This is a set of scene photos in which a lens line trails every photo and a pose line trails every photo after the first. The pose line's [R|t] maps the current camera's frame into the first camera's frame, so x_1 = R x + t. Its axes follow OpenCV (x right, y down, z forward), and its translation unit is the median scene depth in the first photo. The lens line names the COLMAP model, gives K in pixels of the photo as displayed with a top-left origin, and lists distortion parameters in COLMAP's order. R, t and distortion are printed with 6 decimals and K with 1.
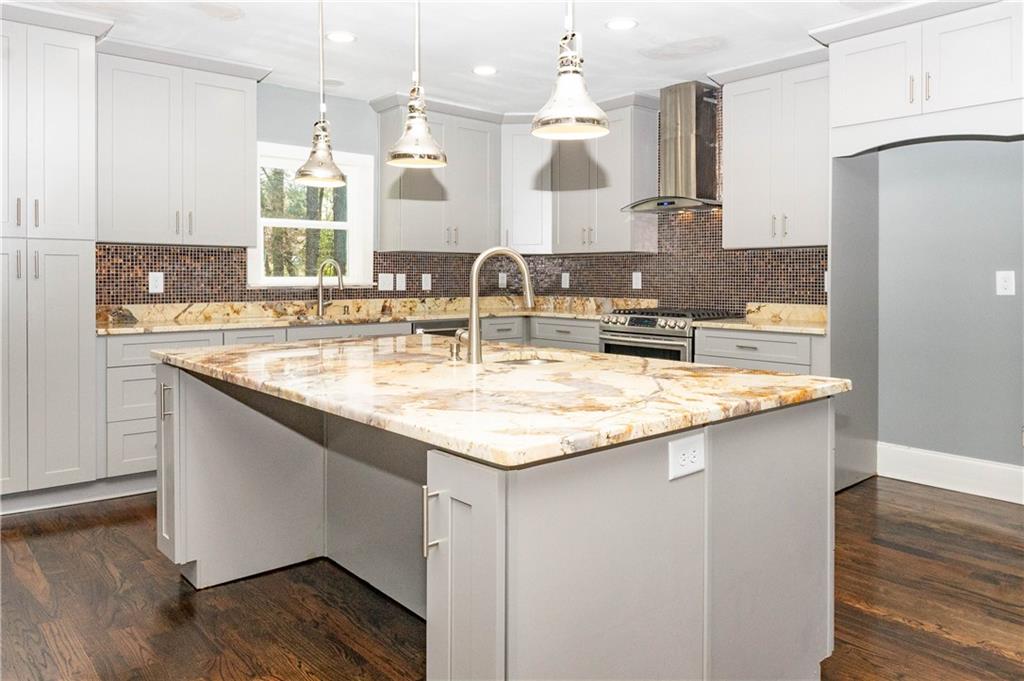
lens RADIAL K [[727.4, 0, 514.9], [0, 727.4, 280.8], [0, 0, 1]] dist [0.000201, -0.001103]
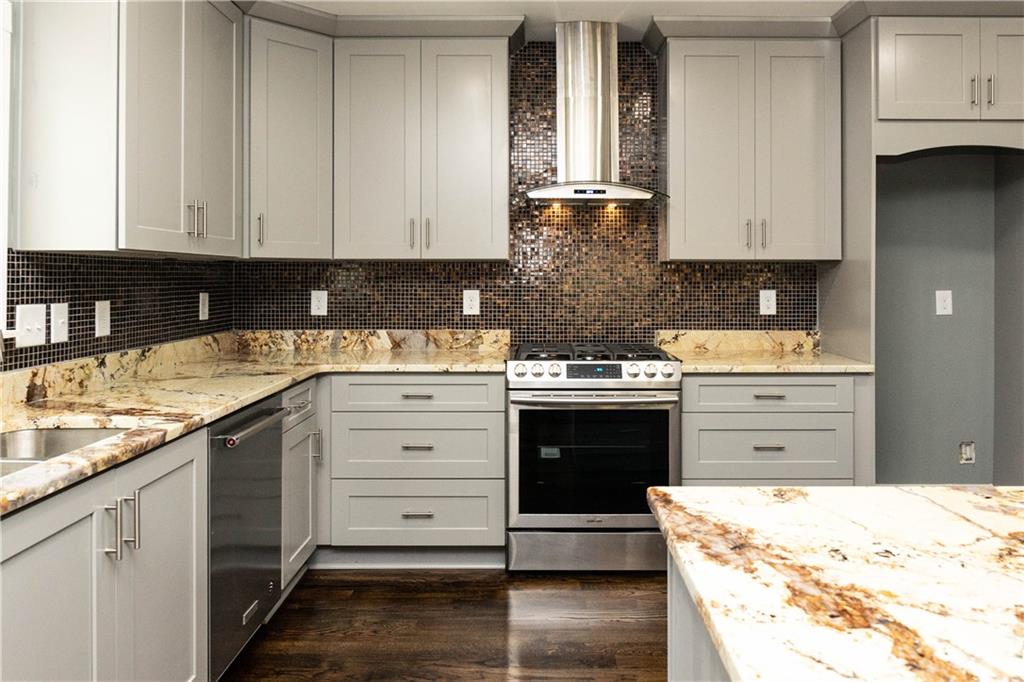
lens RADIAL K [[718.1, 0, 536.2], [0, 718.1, 272.1], [0, 0, 1]] dist [-0.002983, -0.002236]
pose [[0.657302, 0.001311, 0.753626, -0.336409], [0.005978, 0.999958, -0.006954, -0.027063], [-0.753604, 0.009076, 0.657266, 0.608020]]
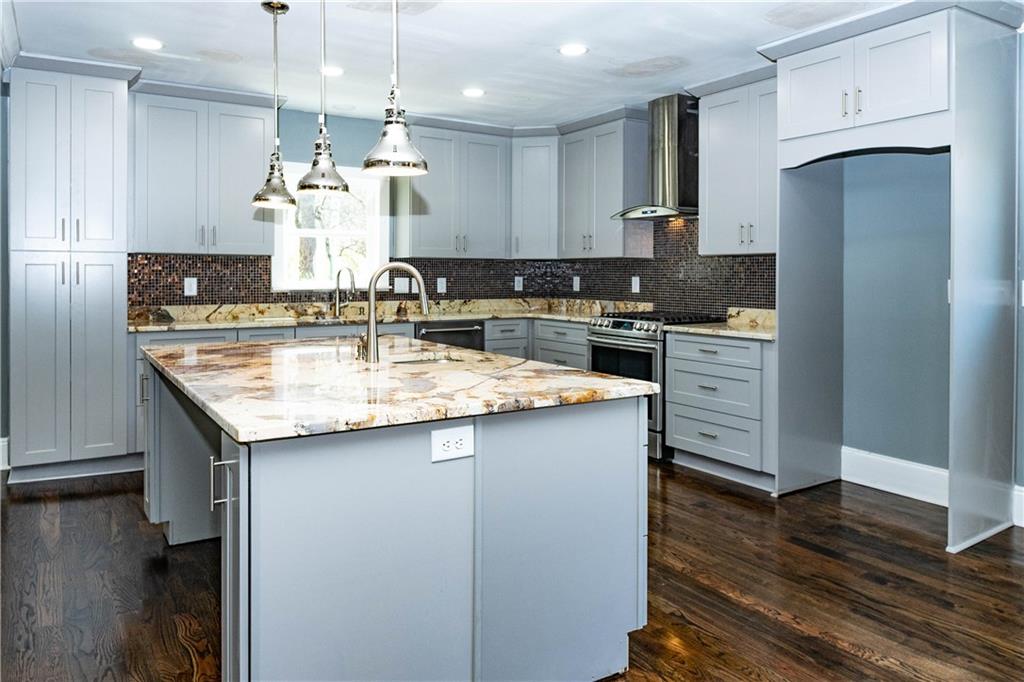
lens RADIAL K [[723.0, 0, 512.1], [0, 723.0, 275.4], [0, 0, 1]] dist [-0.002084, -0.000875]
pose [[0.989050, 0.000985, -0.147577, 0.169346], [-0.001576, 0.999991, -0.003885, -0.011038], [0.147572, 0.004075, 0.989043, -0.057573]]
